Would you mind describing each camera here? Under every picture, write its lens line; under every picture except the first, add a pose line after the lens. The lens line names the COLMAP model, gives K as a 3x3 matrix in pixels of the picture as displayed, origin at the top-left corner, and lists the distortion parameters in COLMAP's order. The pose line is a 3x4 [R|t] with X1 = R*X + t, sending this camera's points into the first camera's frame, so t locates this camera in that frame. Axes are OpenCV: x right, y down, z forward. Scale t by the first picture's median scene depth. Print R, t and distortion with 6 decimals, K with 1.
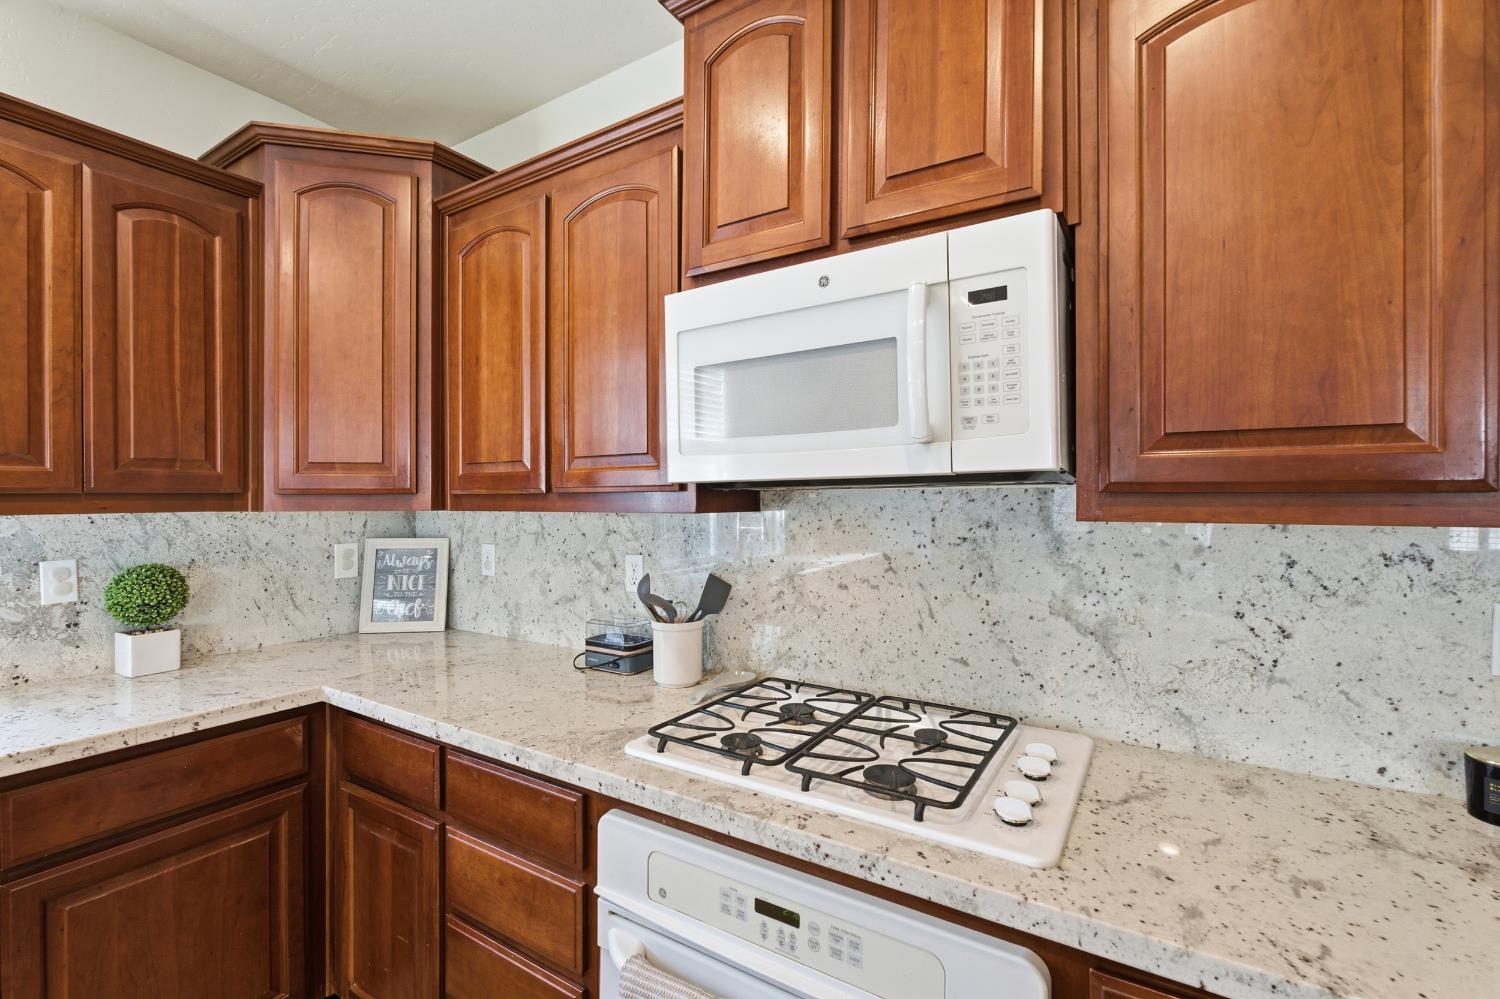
lens RADIAL K [[659.0, 0, 753.2], [0, 659.0, 495.2], [0, 0, 1]] dist [-0.006805, 0.001293]
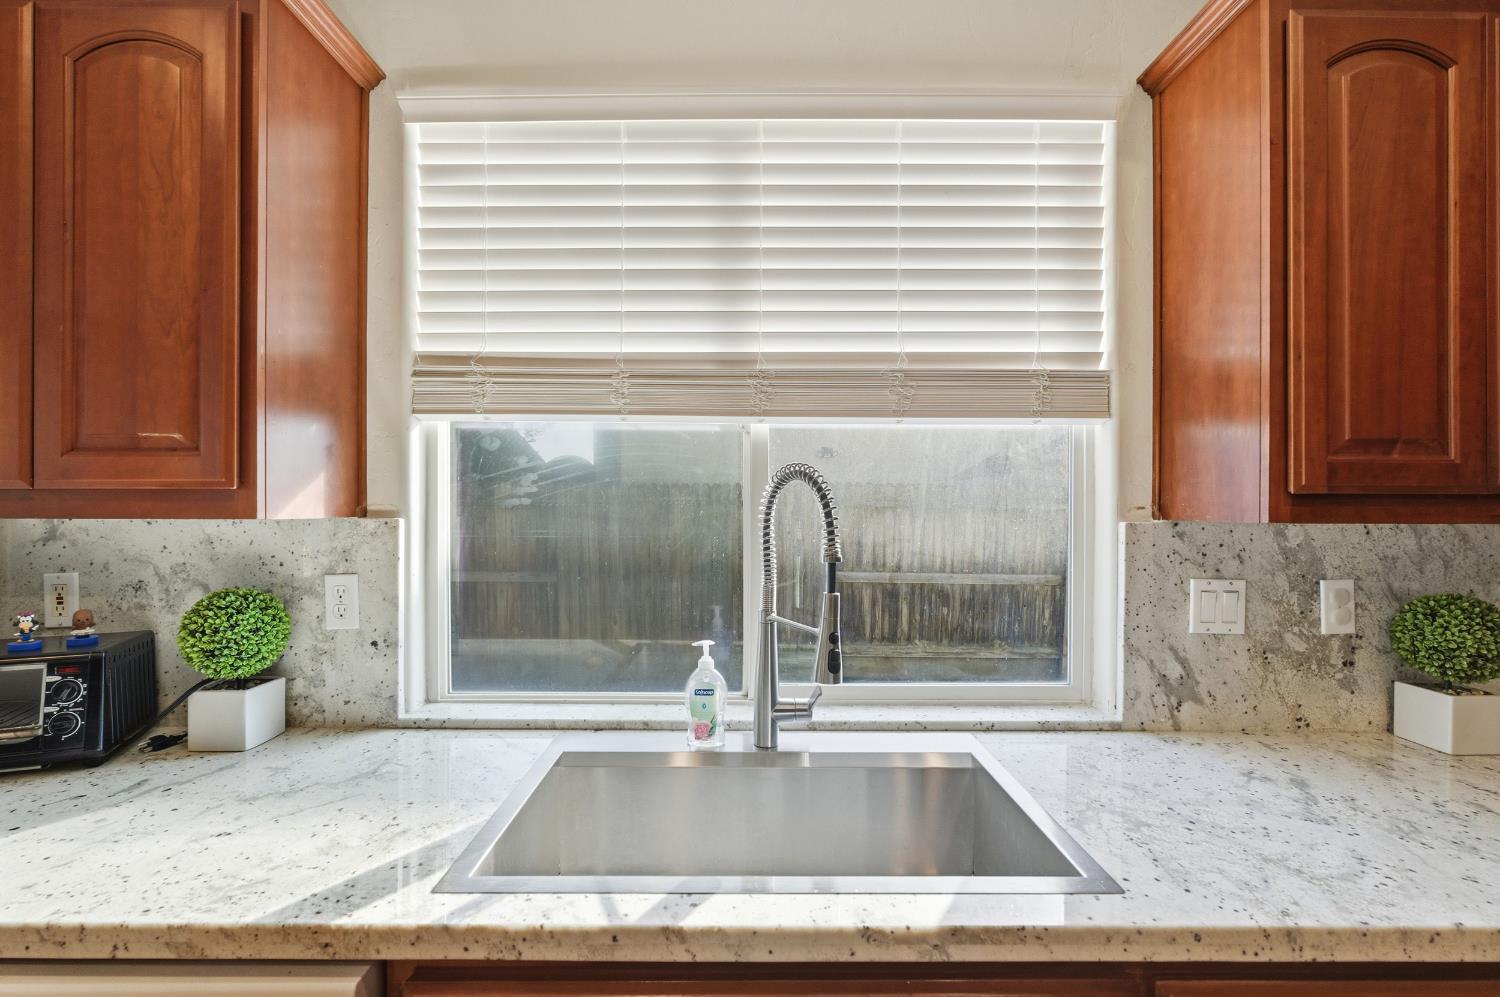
lens RADIAL K [[659.0, 0, 743.4], [0, 659.0, 505.3], [0, 0, 1]] dist [-0.006805, 0.001293]
pose [[0.518479, 0.007657, -0.855056, -0.743514], [-0.000754, 0.999964, 0.008498, 0.003470], [0.855090, -0.003761, 0.518466, -0.021451]]
